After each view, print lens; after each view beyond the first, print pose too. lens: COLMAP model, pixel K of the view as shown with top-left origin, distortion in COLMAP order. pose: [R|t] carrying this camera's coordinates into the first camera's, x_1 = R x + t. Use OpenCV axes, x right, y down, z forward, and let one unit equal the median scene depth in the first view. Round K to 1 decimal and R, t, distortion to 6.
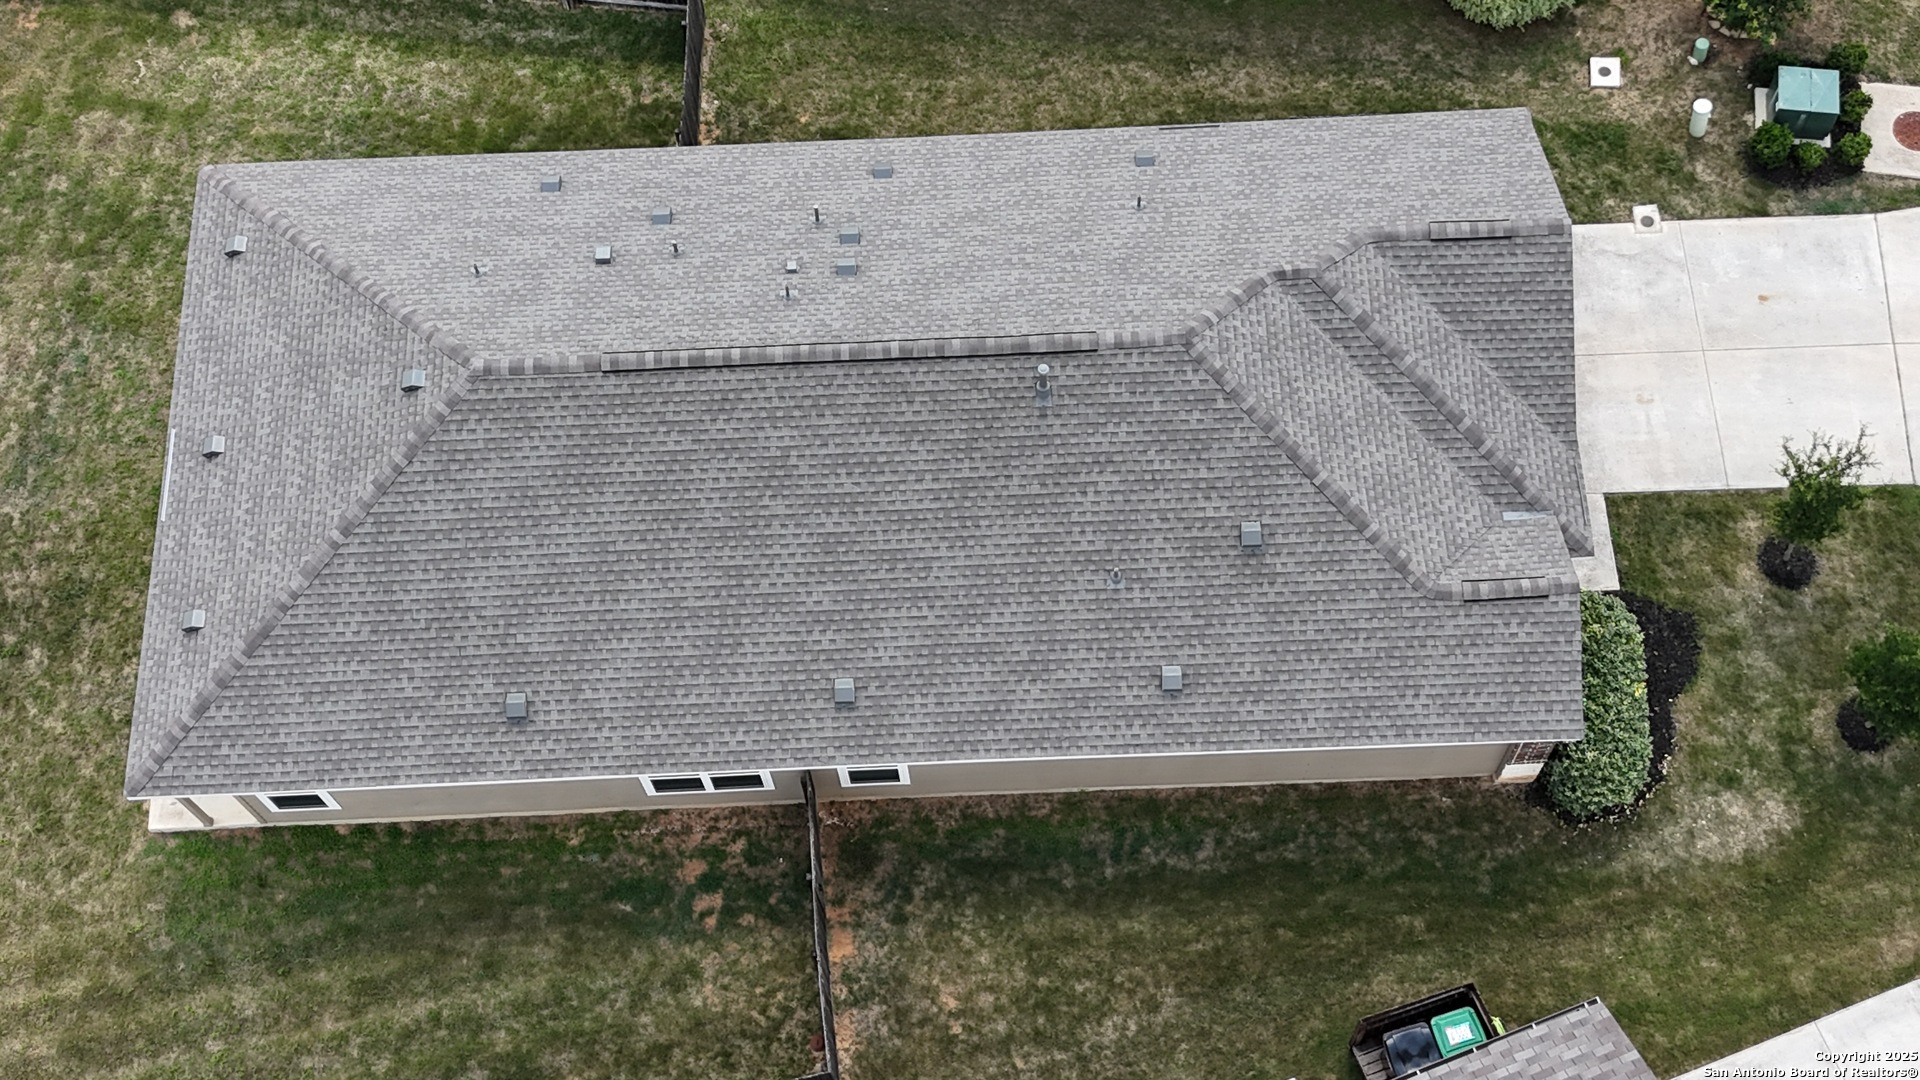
lens RADIAL K [[2344.6, 0, 986.7], [0, 2344.6, 539.5], [0, 0, 1]] dist [0.129189, -0.386508]
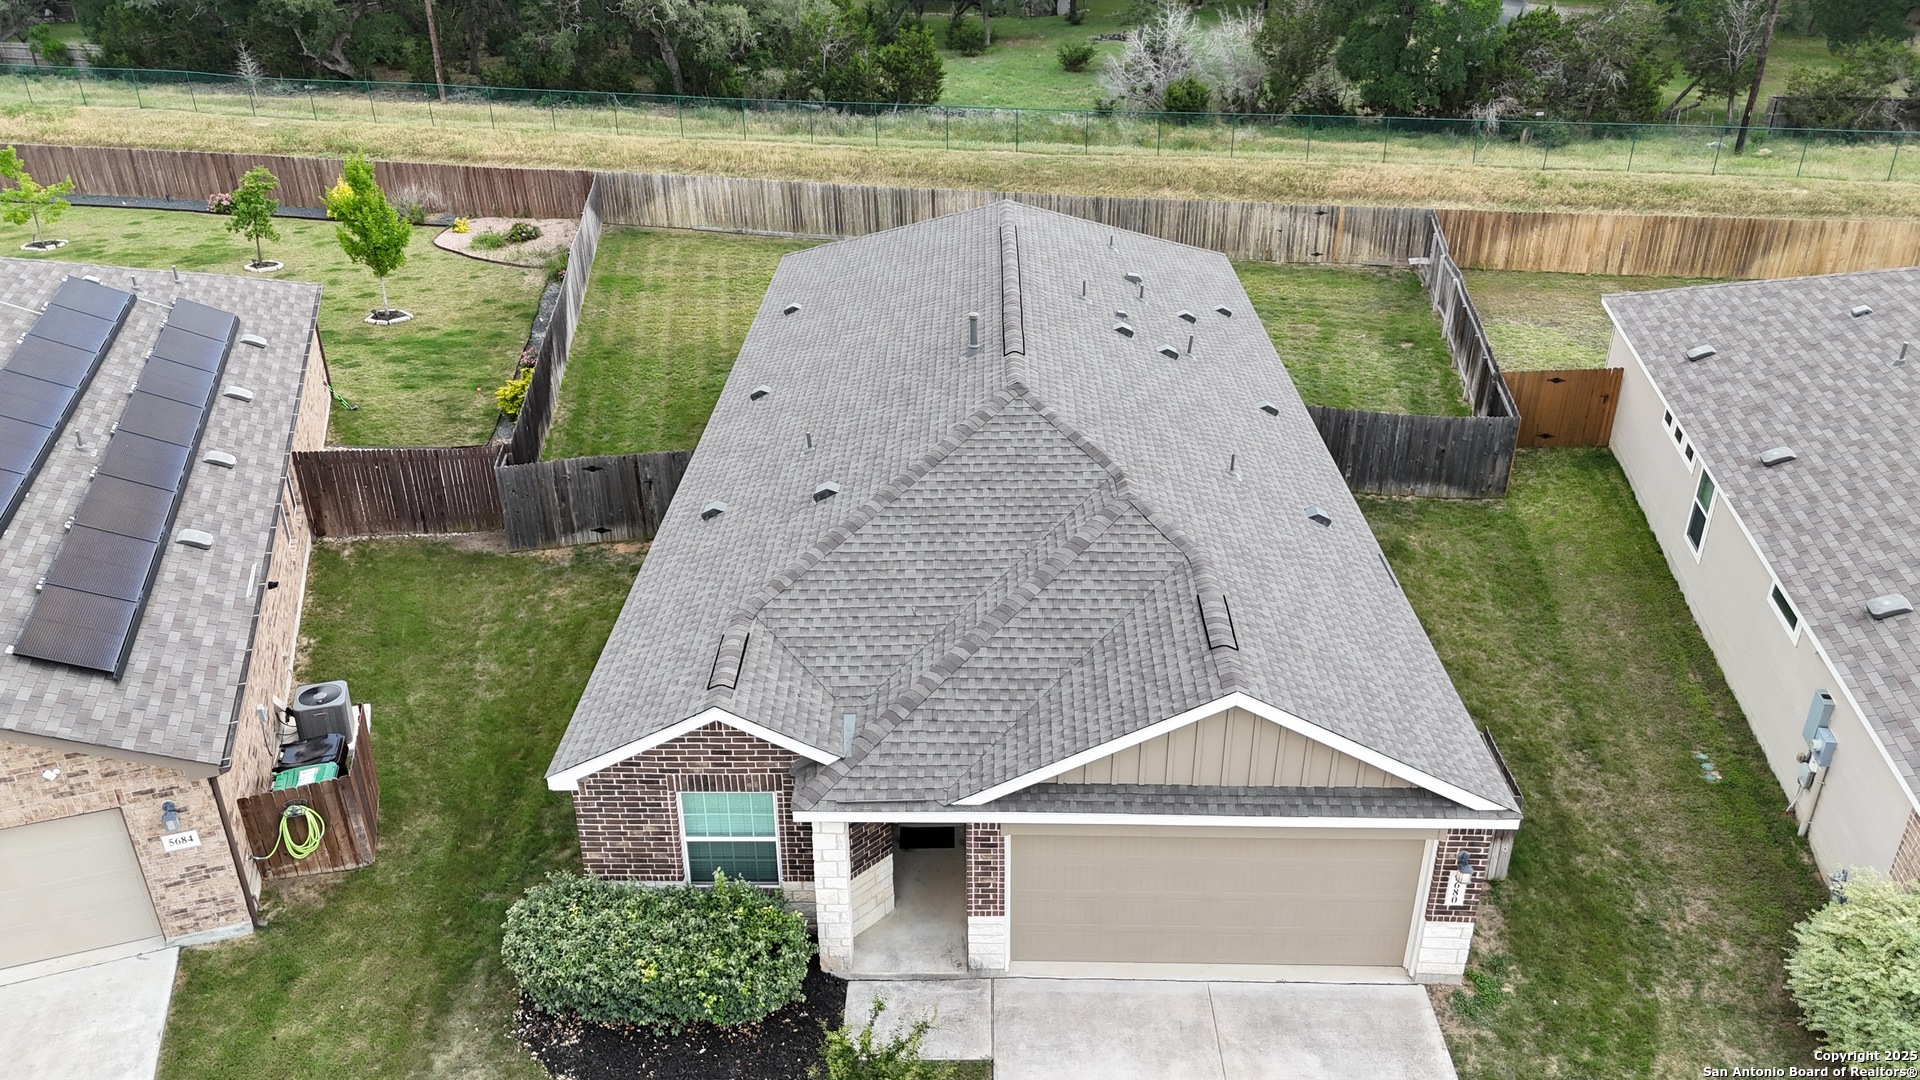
lens RADIAL K [[1423.4, 0, 961.5], [0, 1423.4, 529.0], [0, 0, 1]] dist [0.071286, -0.060811]
pose [[-0.049406, 0.478423, -0.876739, 0.587421], [-0.908426, 0.343315, 0.238533, -0.173539], [0.415117, 0.808237, 0.417650, 0.740982]]
